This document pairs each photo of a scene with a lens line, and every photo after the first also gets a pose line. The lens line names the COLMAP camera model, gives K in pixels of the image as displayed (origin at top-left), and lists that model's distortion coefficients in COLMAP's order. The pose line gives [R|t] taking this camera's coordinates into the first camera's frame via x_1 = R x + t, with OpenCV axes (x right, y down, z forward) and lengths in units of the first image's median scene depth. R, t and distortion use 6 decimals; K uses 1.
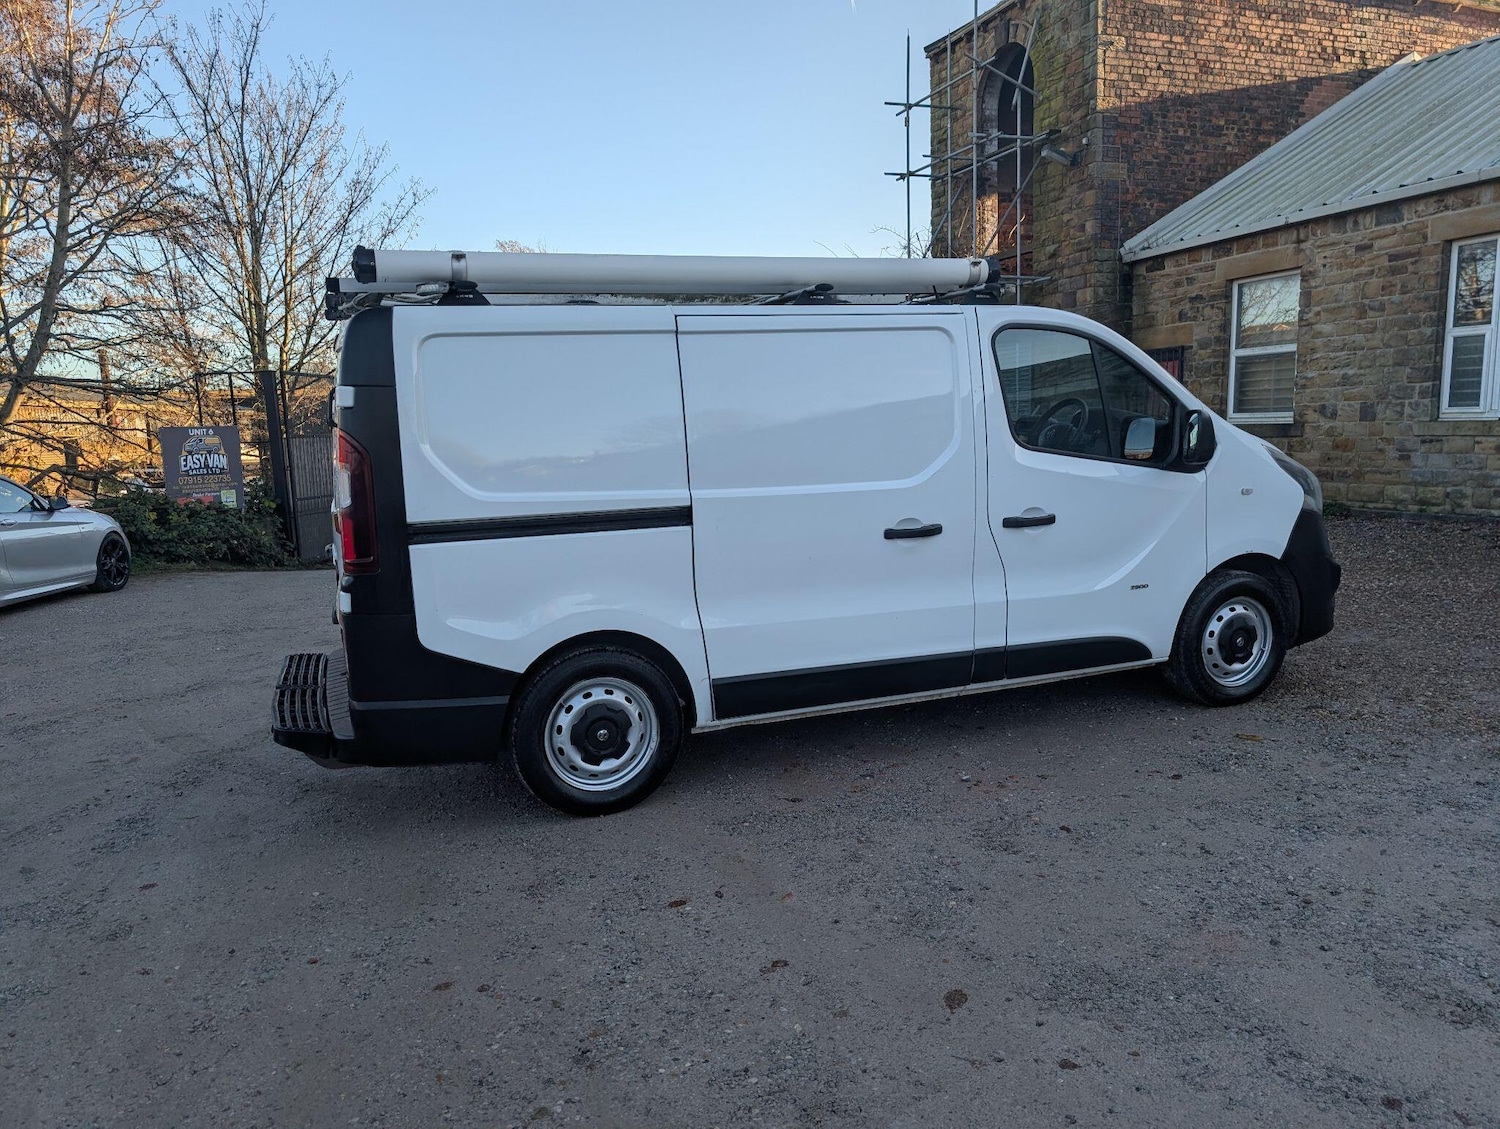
lens RADIAL K [[1077.6, 0, 735.6], [0, 1077.6, 593.0], [0, 0, 1]] dist [0.018877, -0.010971]
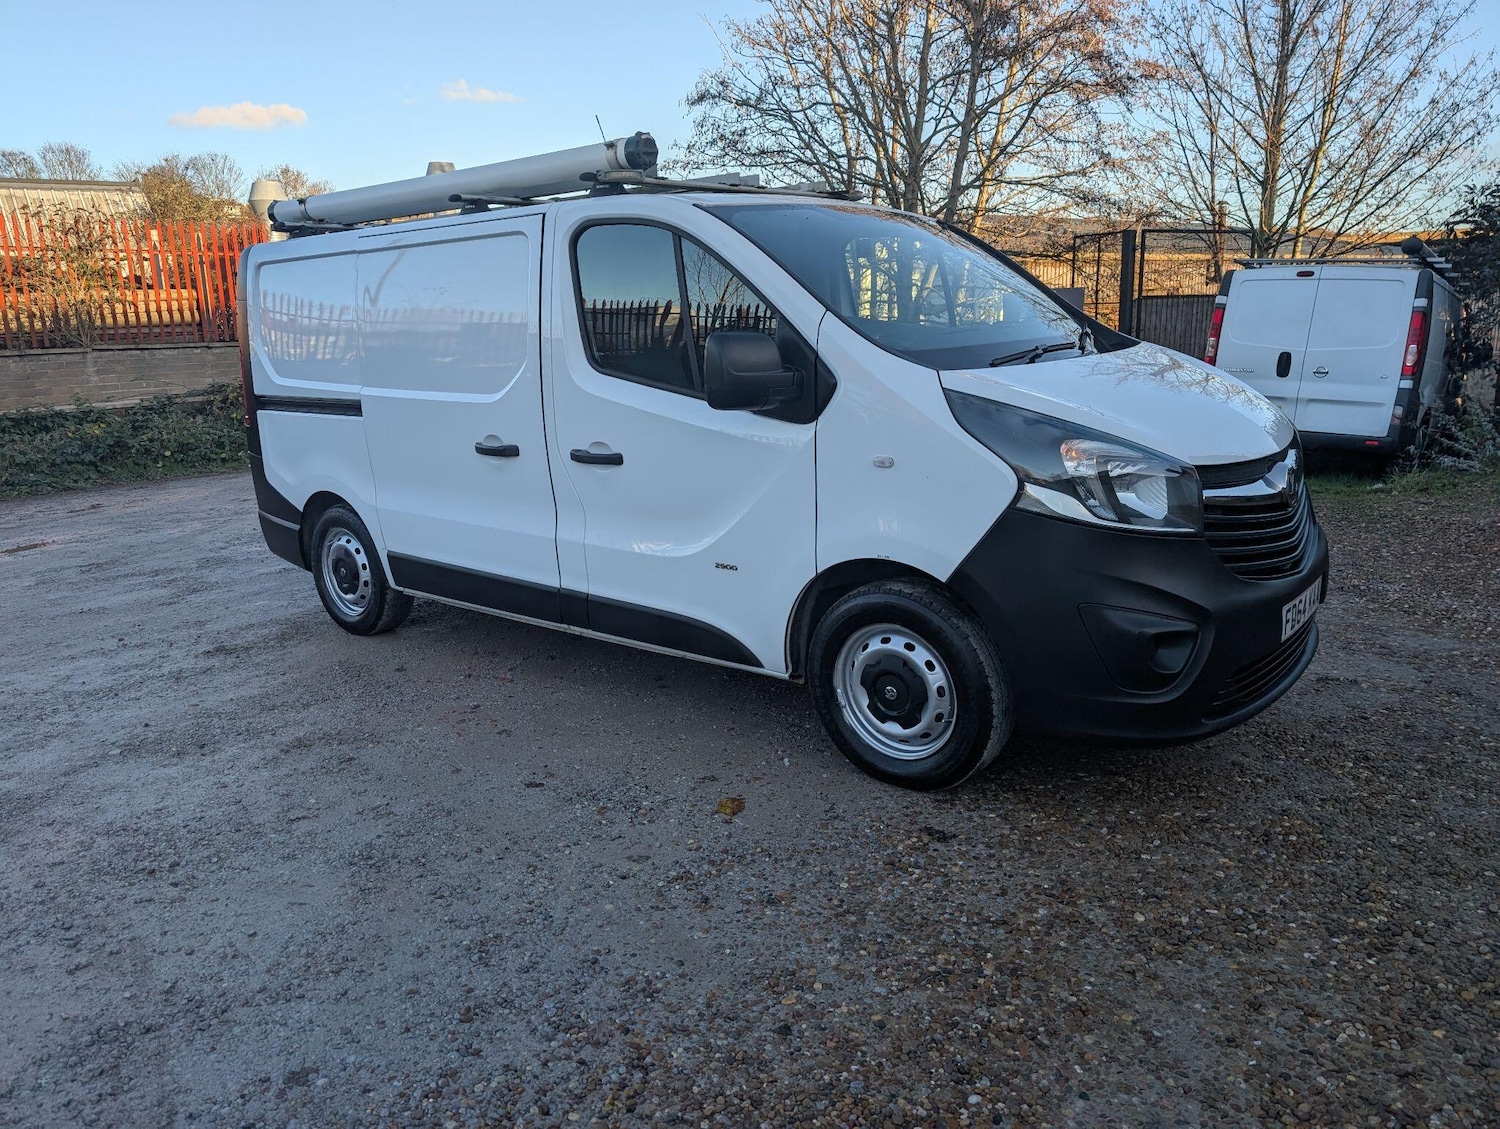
lens RADIAL K [[1077.1, 0, 727.9], [0, 1077.1, 552.9], [0, 0, 1]] dist [0.023827, -0.017871]
pose [[0.487252, 0.211463, -0.847271, 0.346024], [-0.122190, 0.977203, 0.173622, -0.049843], [0.864670, 0.018931, 0.501983, 0.215654]]
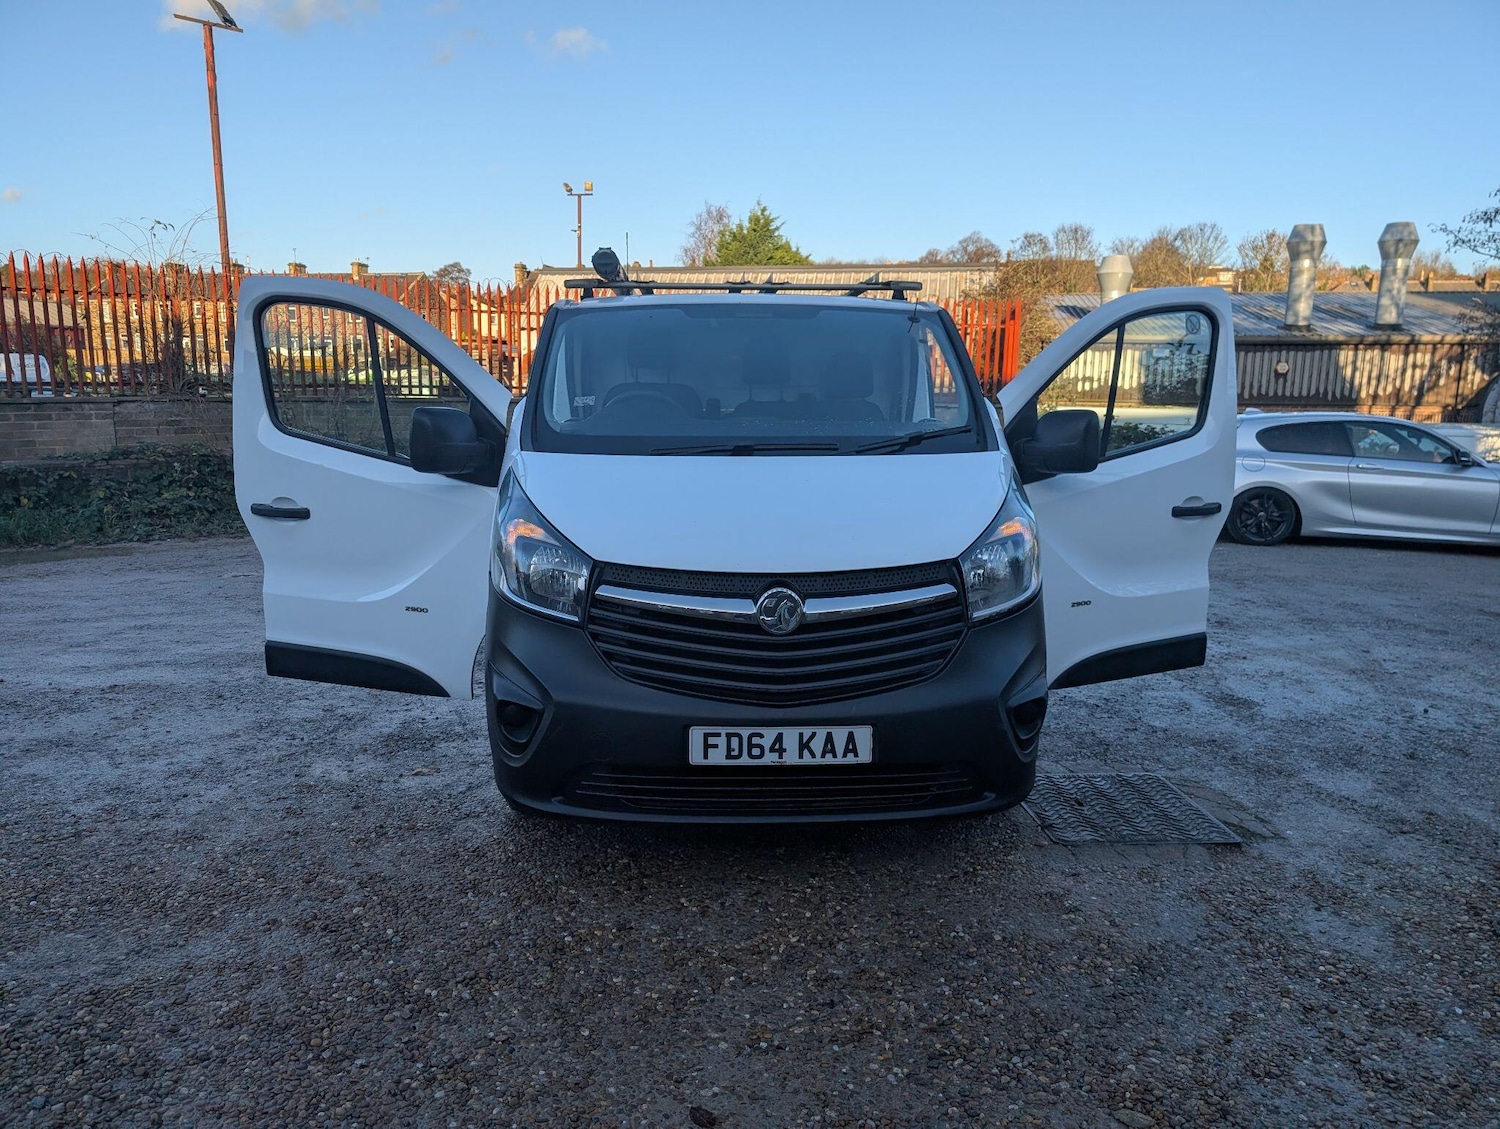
lens RADIAL K [[1078.3, 0, 751.0], [0, 1078.3, 581.3], [0, 0, 1]] dist [0.037034, -0.049071]
pose [[-0.307774, 0.202606, -0.929637, 0.404341], [-0.149991, 0.954516, 0.257686, -0.098644], [0.939562, 0.218747, -0.263386, 0.489827]]
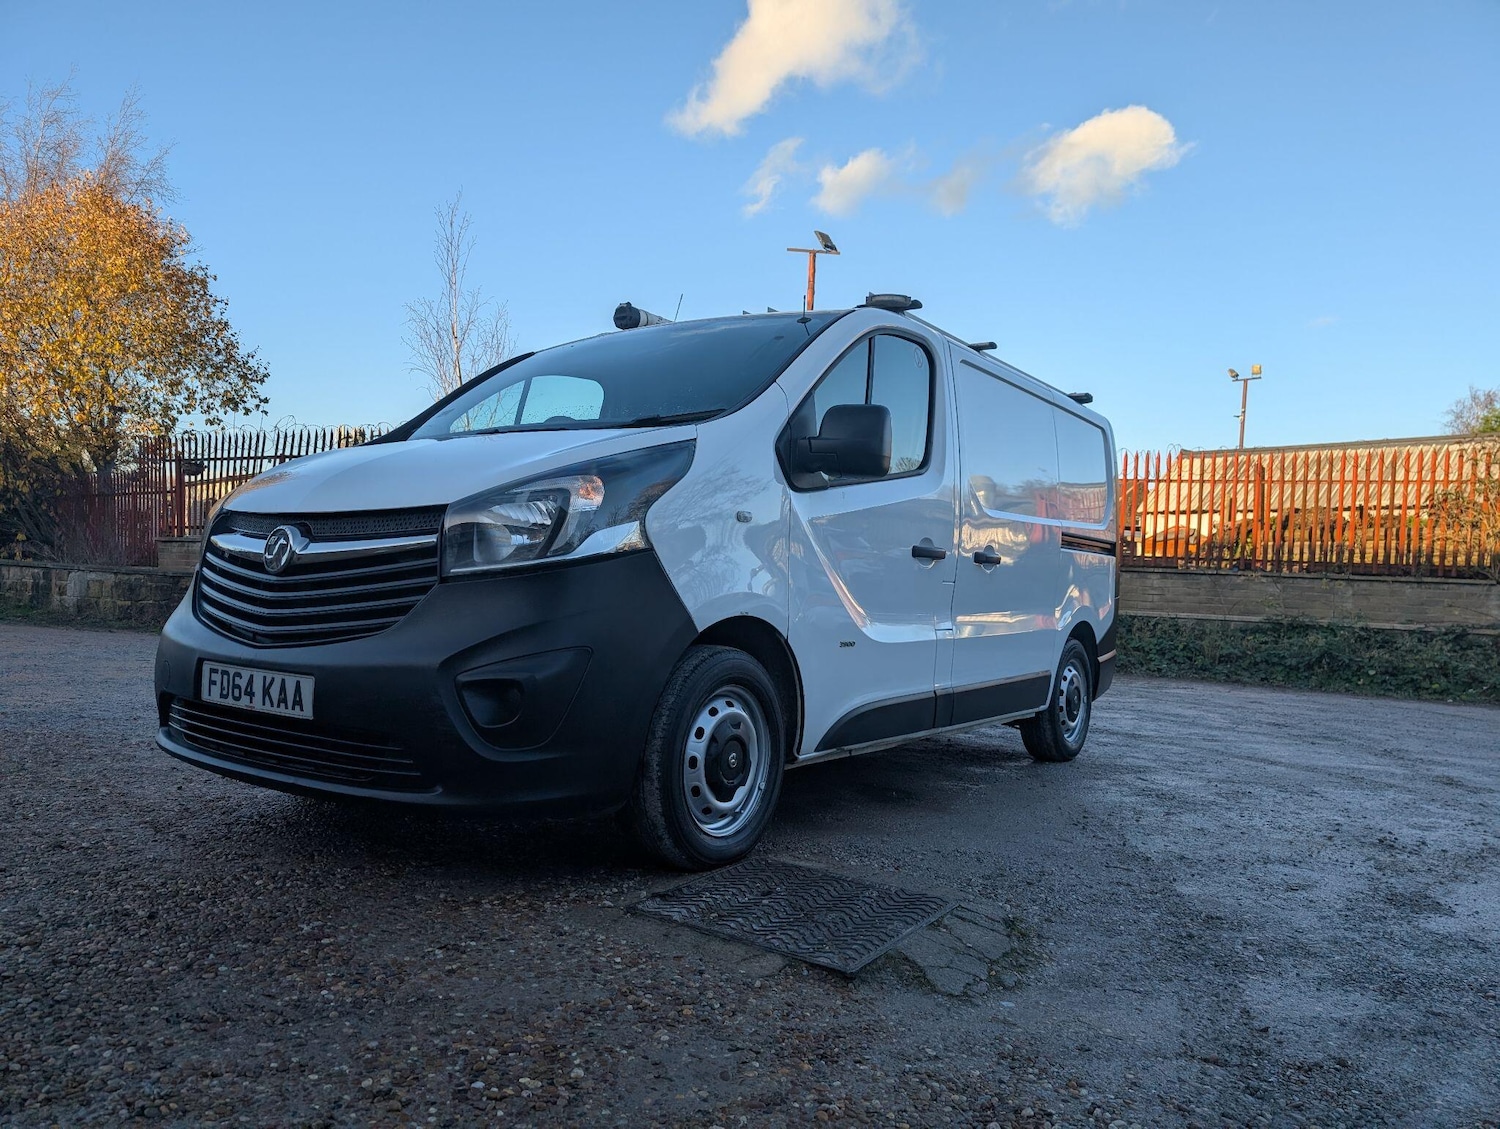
lens RADIAL K [[1081.9, 0, 744.0], [0, 1081.9, 587.6], [0, 0, 1]] dist [0.015798, -0.006427]
pose [[-0.827591, 0.008517, -0.561267, 0.246183], [-0.098854, 0.982047, 0.160662, -0.073393], [0.552558, 0.188446, -0.811891, 0.660362]]
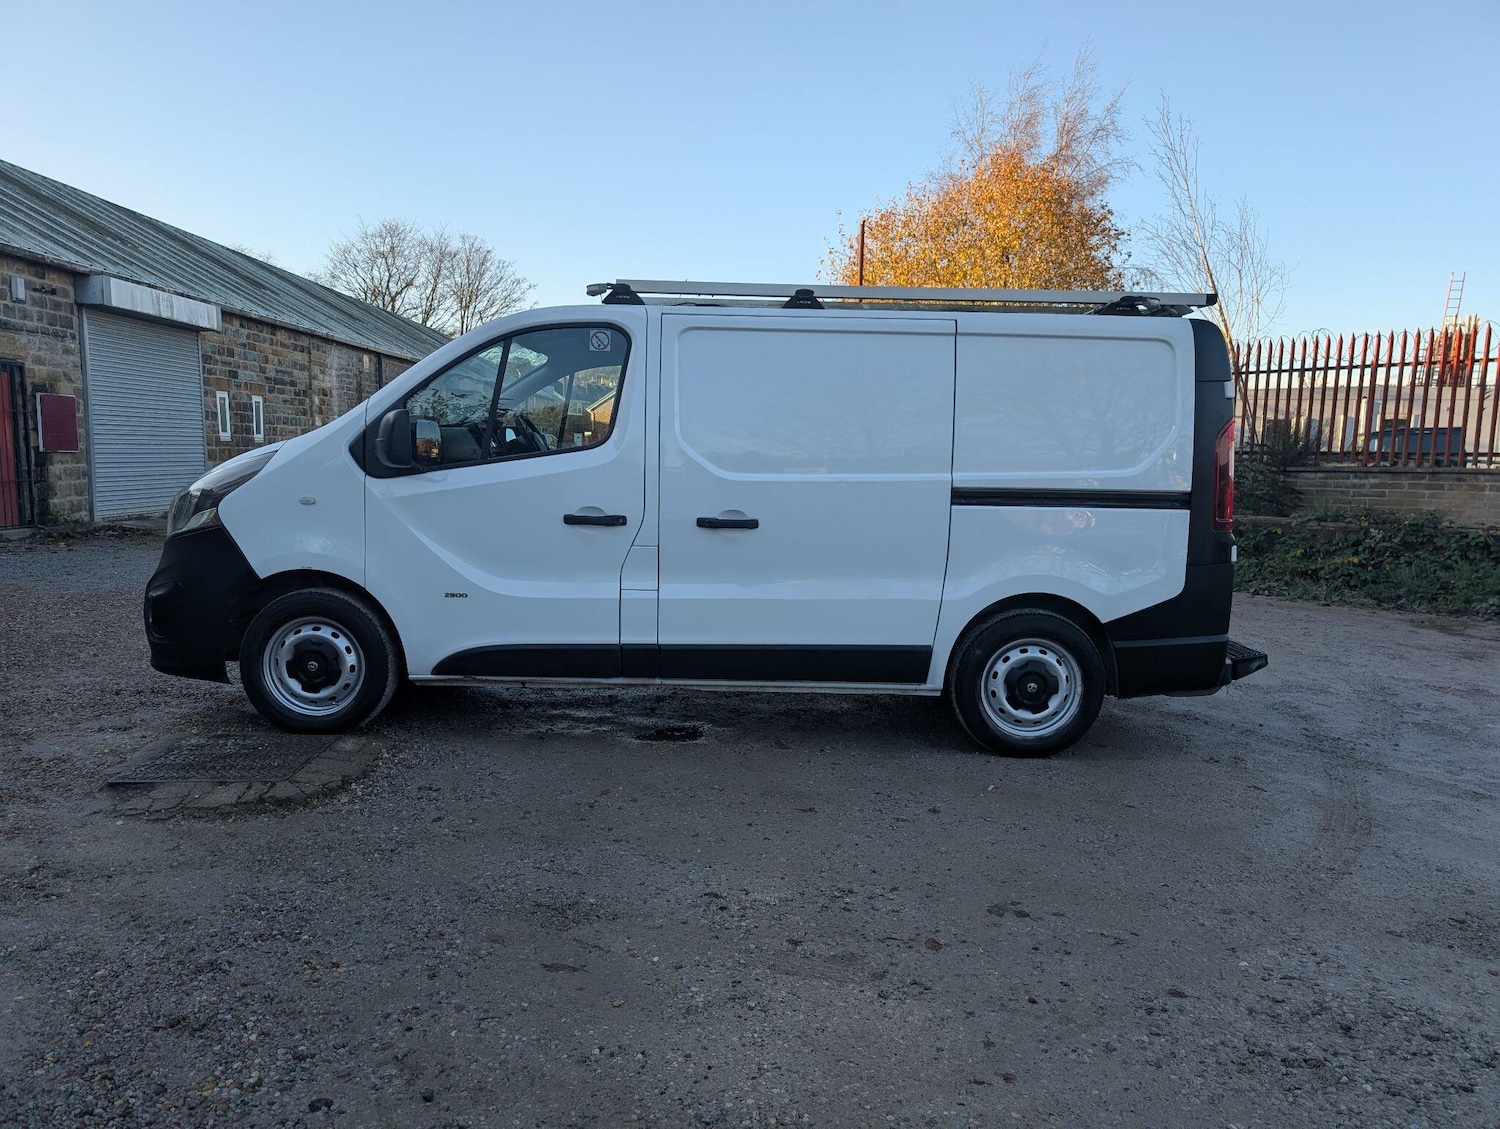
lens RADIAL K [[1081.9, 0, 744.0], [0, 1081.9, 587.6], [0, 0, 1]] dist [0.015798, -0.006427]
pose [[-0.934790, -0.024269, 0.354370, -0.116670], [0.071973, 0.964026, 0.255877, -0.100710], [-0.347832, 0.264696, -0.899416, 0.730861]]
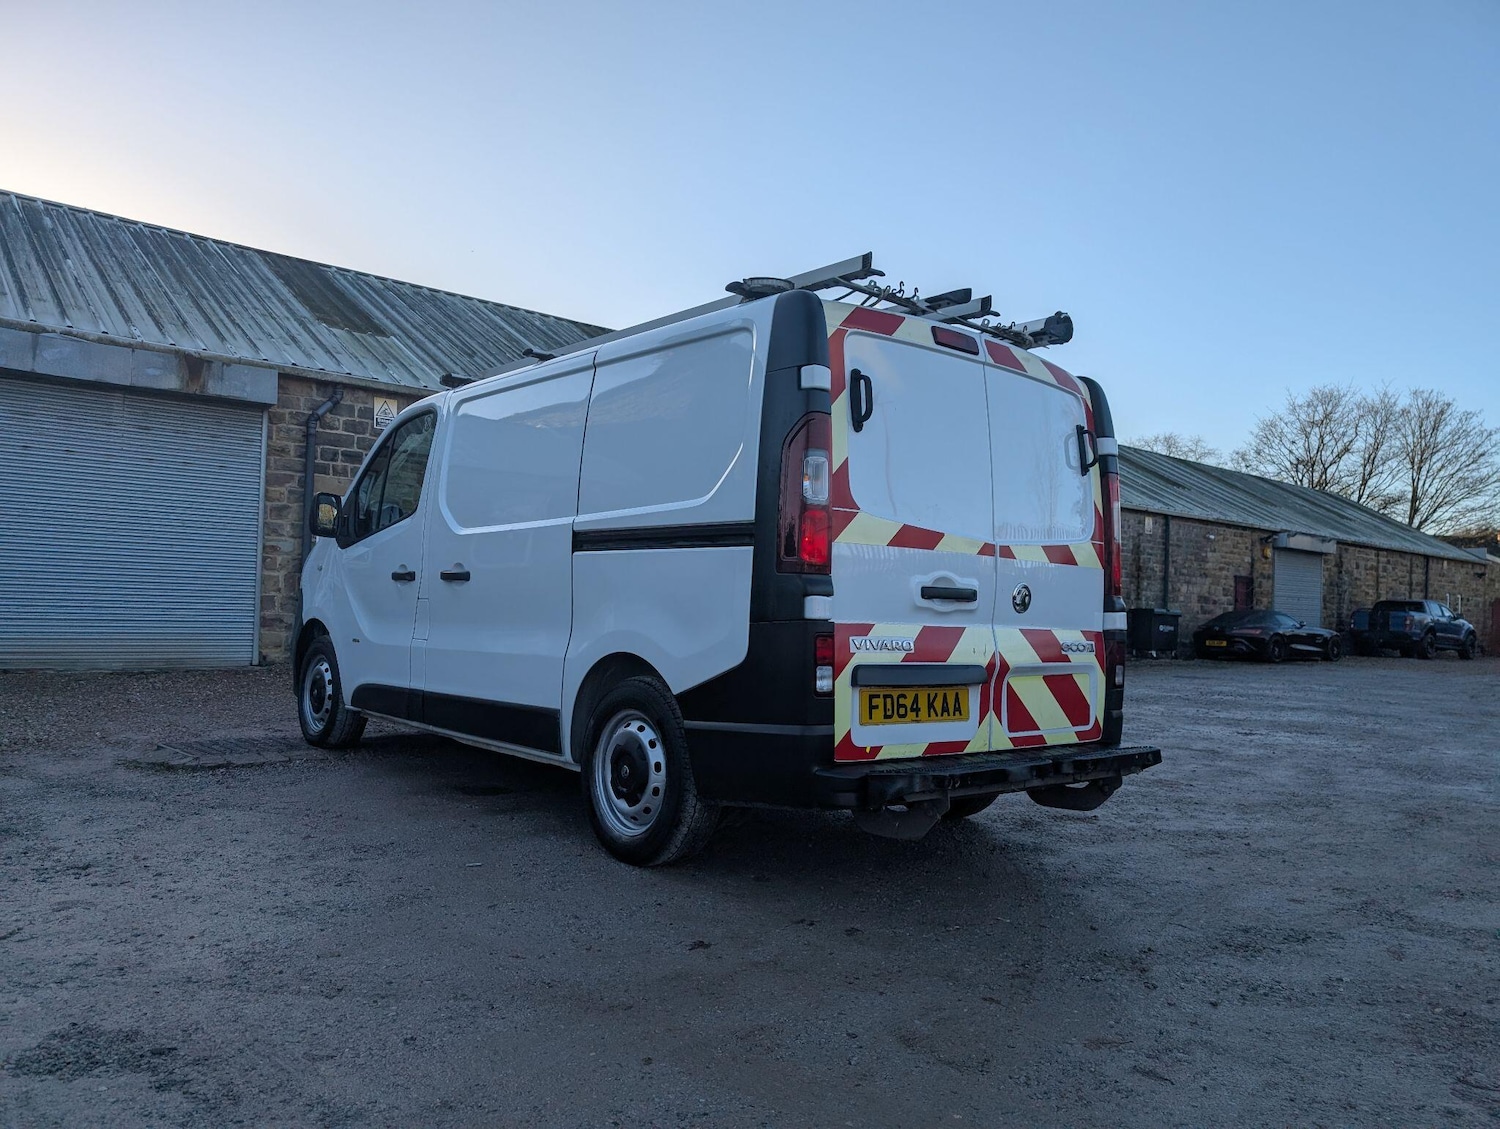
lens RADIAL K [[1081.9, 0, 744.0], [0, 1081.9, 587.6], [0, 0, 1]] dist [0.015798, -0.006427]
pose [[-0.336266, 0.047633, 0.940562, -0.347644], [0.130340, 0.991463, -0.003612, -0.020094], [-0.932704, 0.121378, -0.339604, 0.466908]]
